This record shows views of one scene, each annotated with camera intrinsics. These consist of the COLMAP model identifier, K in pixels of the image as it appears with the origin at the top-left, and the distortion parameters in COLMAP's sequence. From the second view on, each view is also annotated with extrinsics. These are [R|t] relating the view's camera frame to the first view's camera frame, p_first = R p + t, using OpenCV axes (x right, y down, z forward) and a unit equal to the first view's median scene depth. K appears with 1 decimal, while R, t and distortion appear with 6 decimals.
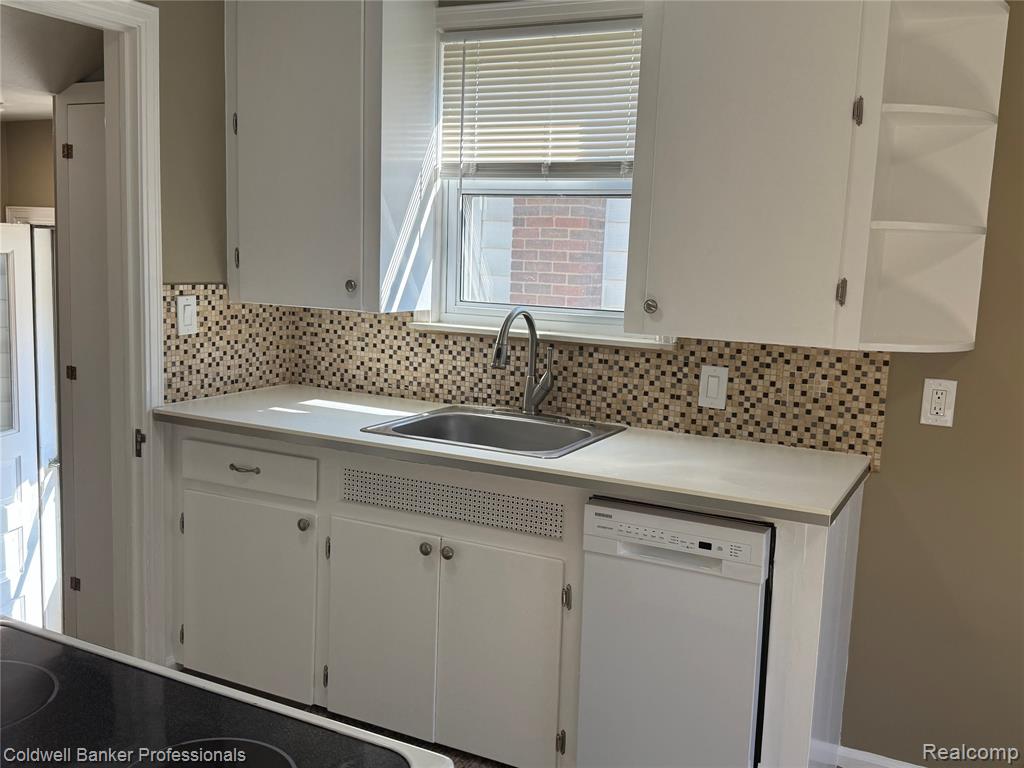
lens RADIAL K [[968.8, 0, 510.9], [0, 968.8, 383.5], [0, 0, 1]] dist [0.113609, 0.000000]
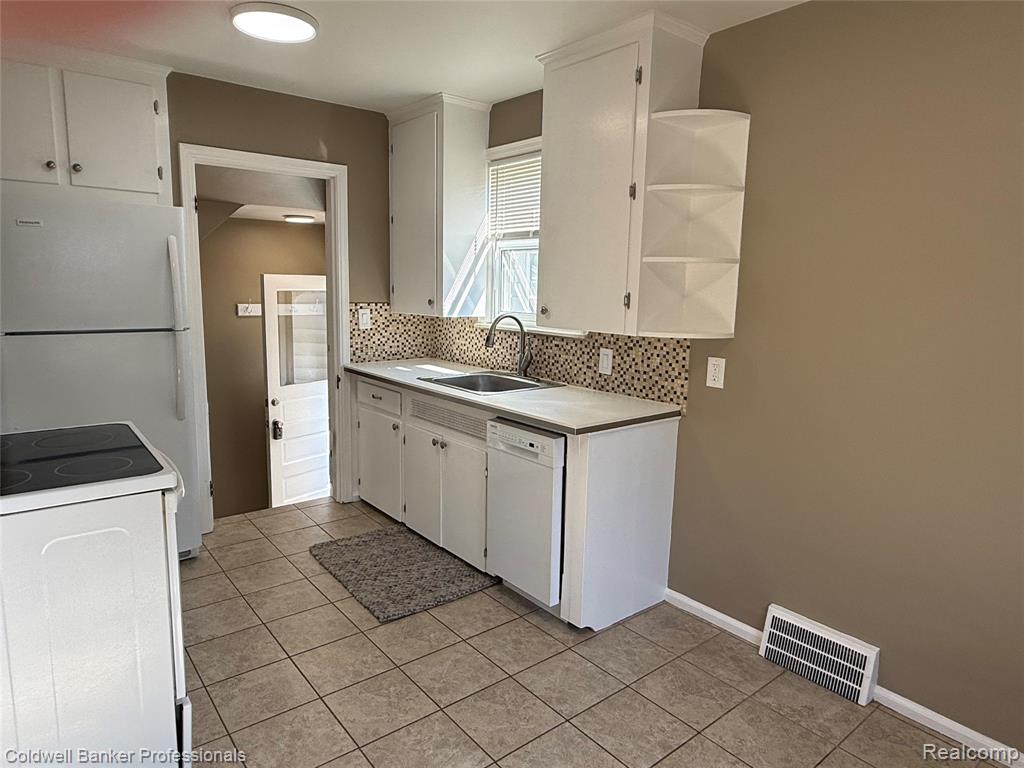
lens RADIAL K [[629.8, 0, 502.3], [0, 629.8, 383.5], [0, 0, 1]] dist [-0.002222, -0.004447]
pose [[0.911489, 0.043933, -0.408971, 0.455428], [-0.041713, 0.999027, 0.014351, 0.031100], [0.409204, 0.003979, 0.912434, -0.039947]]
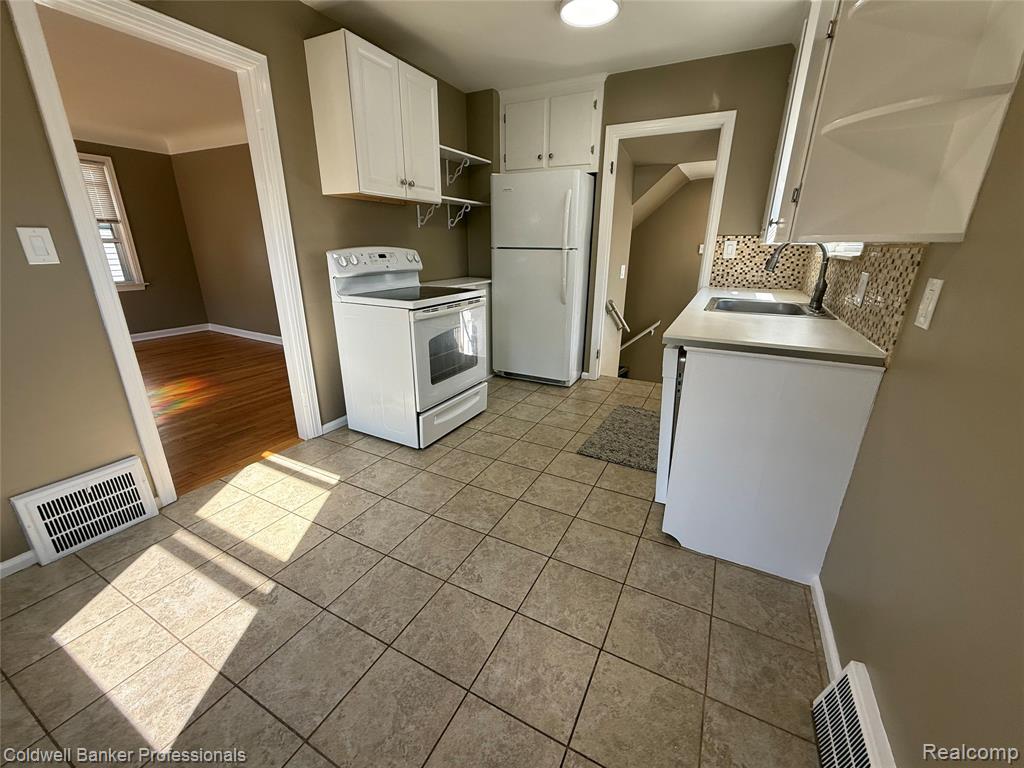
lens RADIAL K [[411.2, 0, 516.0], [0, 411.2, 382.0], [0, 0, 1]] dist [0.000150, 0.001102]
pose [[0.004675, 0.281332, -0.959599, 0.717587], [-0.145529, 0.949585, 0.277687, 0.033184], [0.989343, 0.138351, 0.045381, 0.505703]]
